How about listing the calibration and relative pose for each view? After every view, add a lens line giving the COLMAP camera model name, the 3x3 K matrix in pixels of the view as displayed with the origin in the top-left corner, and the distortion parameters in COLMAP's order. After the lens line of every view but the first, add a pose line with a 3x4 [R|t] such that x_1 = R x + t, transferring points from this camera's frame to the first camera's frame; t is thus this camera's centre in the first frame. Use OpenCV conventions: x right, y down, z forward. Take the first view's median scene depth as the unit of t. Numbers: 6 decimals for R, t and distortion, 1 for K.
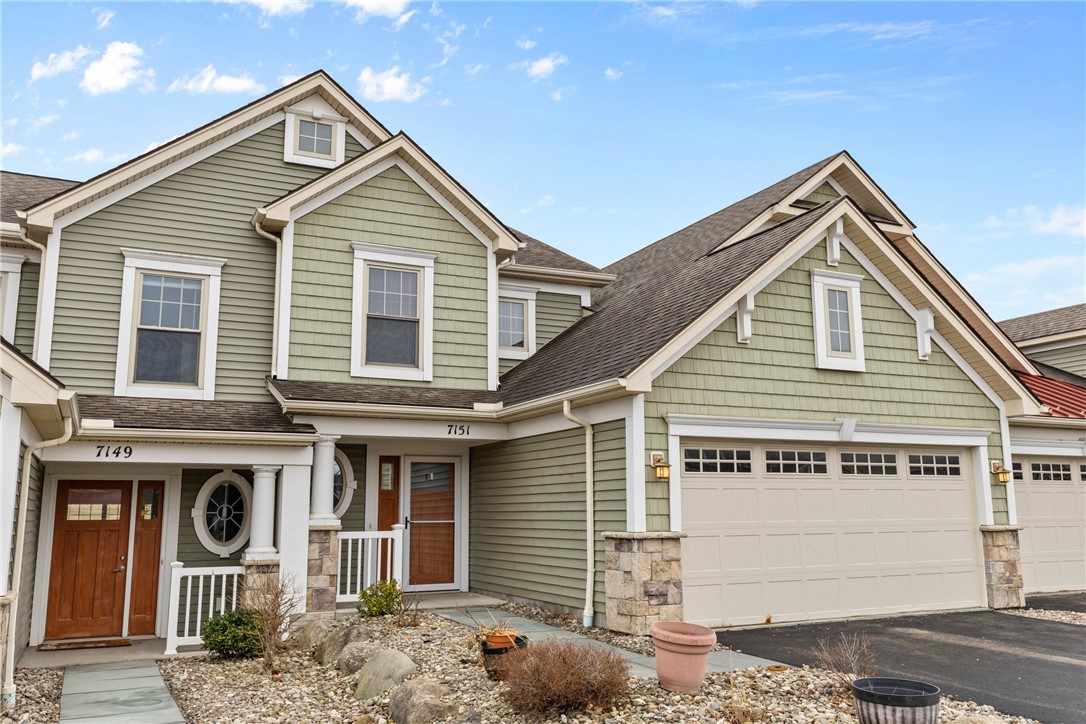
lens RADIAL K [[892.4, 0, 543.9], [0, 892.4, 361.5], [0, 0, 1]] dist [0.006469, -0.004181]
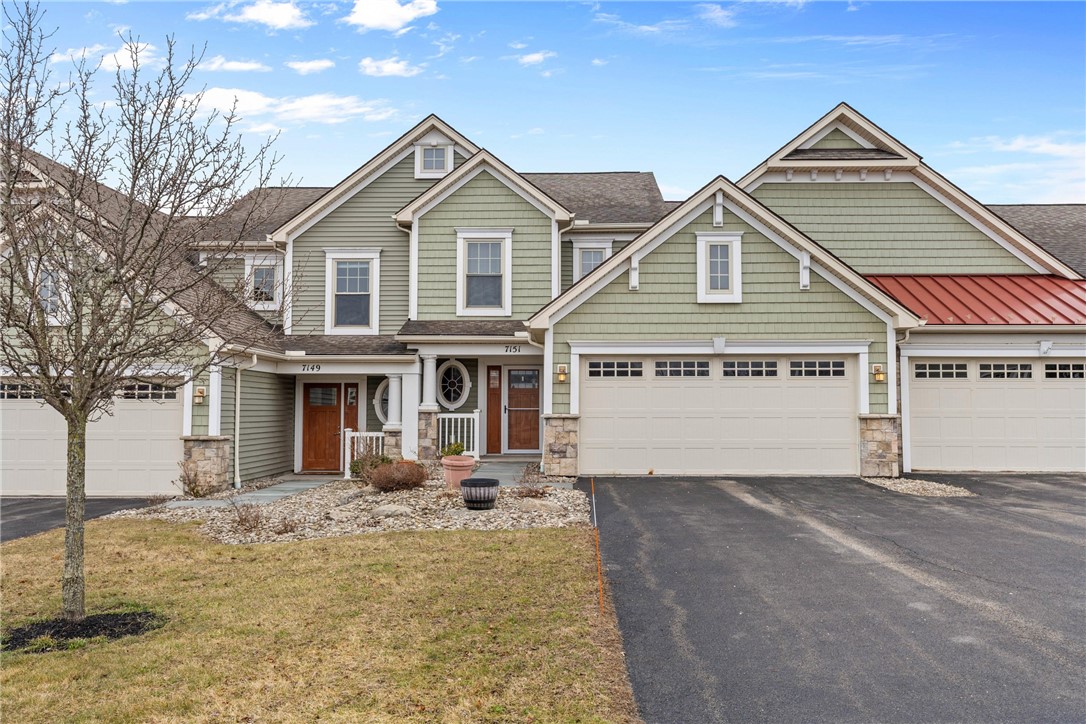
lens RADIAL K [[914.3, 0, 541.4], [0, 914.3, 362.4], [0, 0, 1]] dist [0.003005, -0.000514]
pose [[0.888826, -0.015167, -0.457994, 0.704590], [0.068906, 0.992512, 0.100857, -0.058491], [0.453035, -0.121203, 0.883215, -0.383746]]
